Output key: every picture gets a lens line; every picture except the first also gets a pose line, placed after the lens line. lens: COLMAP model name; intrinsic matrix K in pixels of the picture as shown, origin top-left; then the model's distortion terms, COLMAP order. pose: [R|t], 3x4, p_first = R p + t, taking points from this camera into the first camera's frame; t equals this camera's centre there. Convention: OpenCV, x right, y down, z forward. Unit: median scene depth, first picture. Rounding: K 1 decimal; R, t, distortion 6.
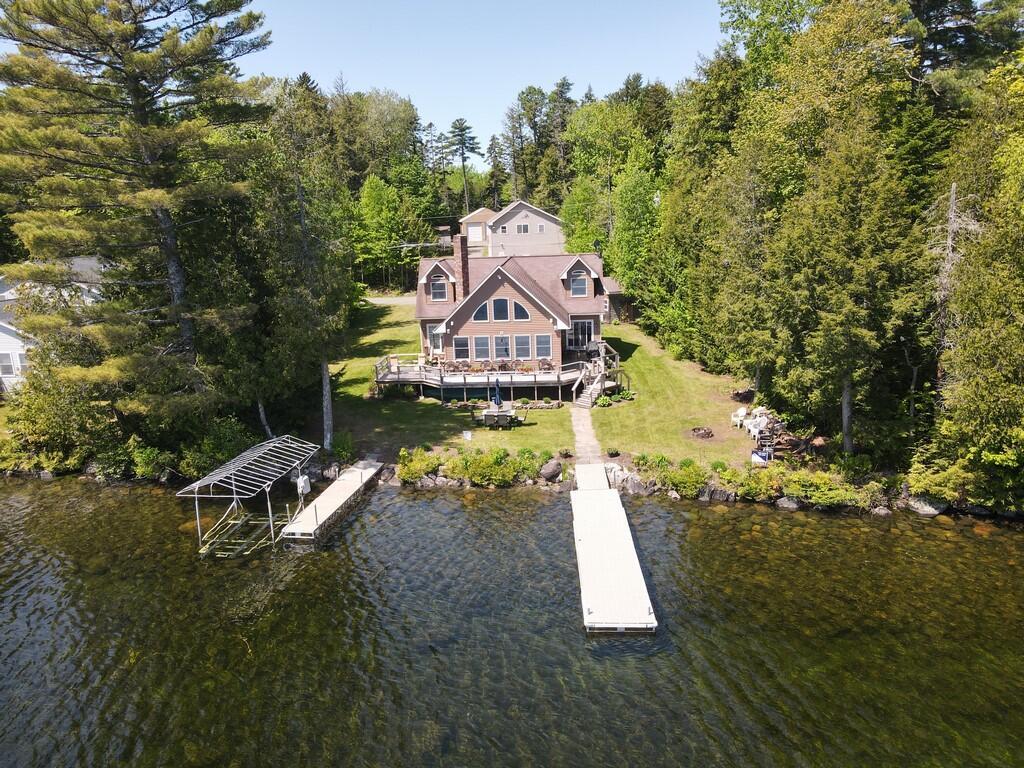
lens RADIAL K [[747.1, 0, 516.3], [0, 747.1, 383.4], [0, 0, 1]] dist [0.008030, 0.014215]
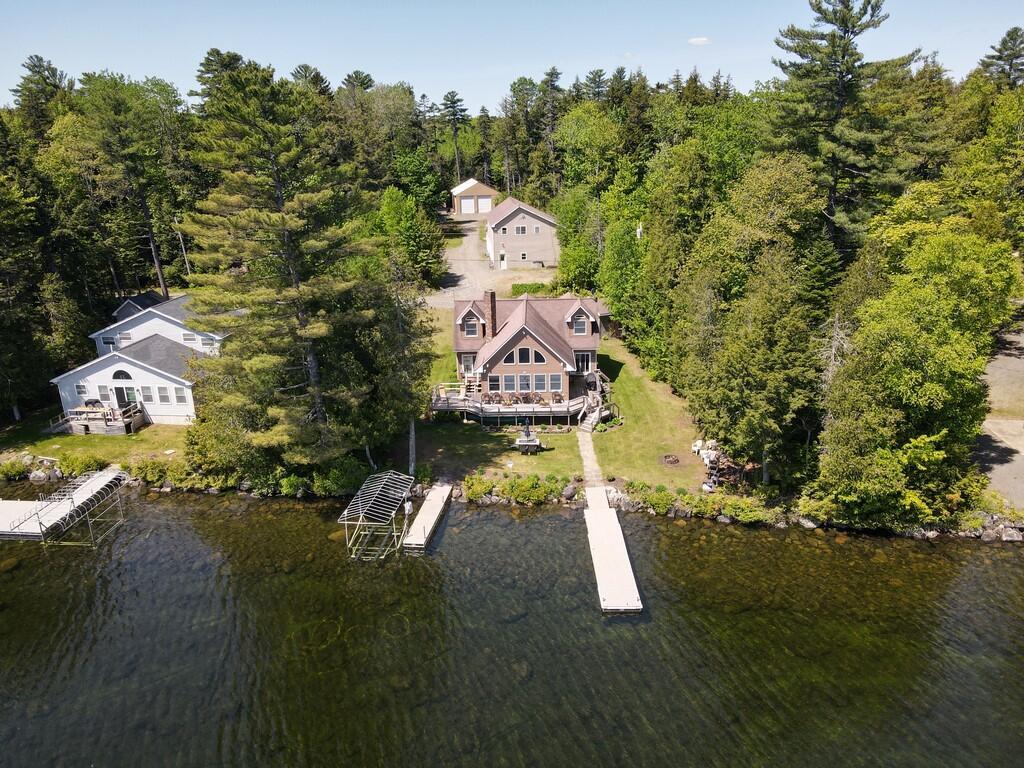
lens RADIAL K [[747.1, 0, 519.1], [0, 747.1, 378.7], [0, 0, 1]] dist [0.008030, 0.014215]
pose [[0.999196, 0.001087, 0.040089, -0.085510], [-0.004743, 0.995819, 0.091226, -0.183989], [-0.039823, -0.091342, 0.995023, -0.342713]]
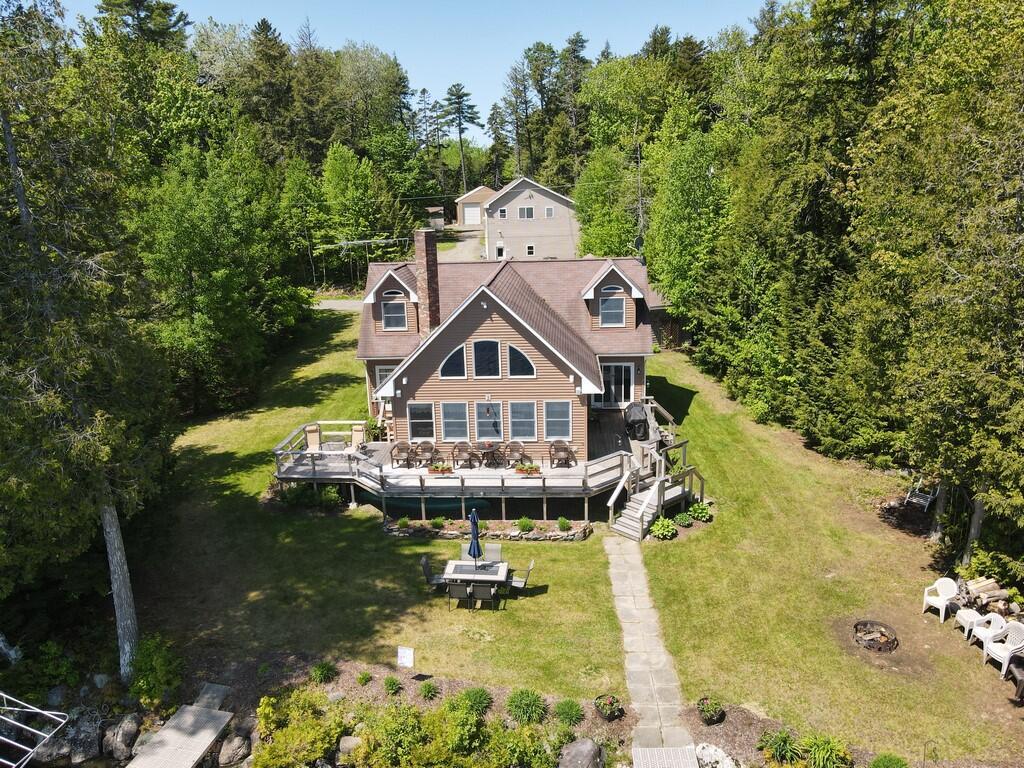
lens RADIAL K [[747.1, 0, 512.2], [0, 747.1, 385.6], [0, 0, 1]] dist [0.008030, 0.014215]
pose [[0.999911, 0.010044, -0.008826, 0.005052], [-0.009779, 0.999513, 0.029647, -0.097682], [0.009119, -0.029558, 0.999521, 0.416027]]
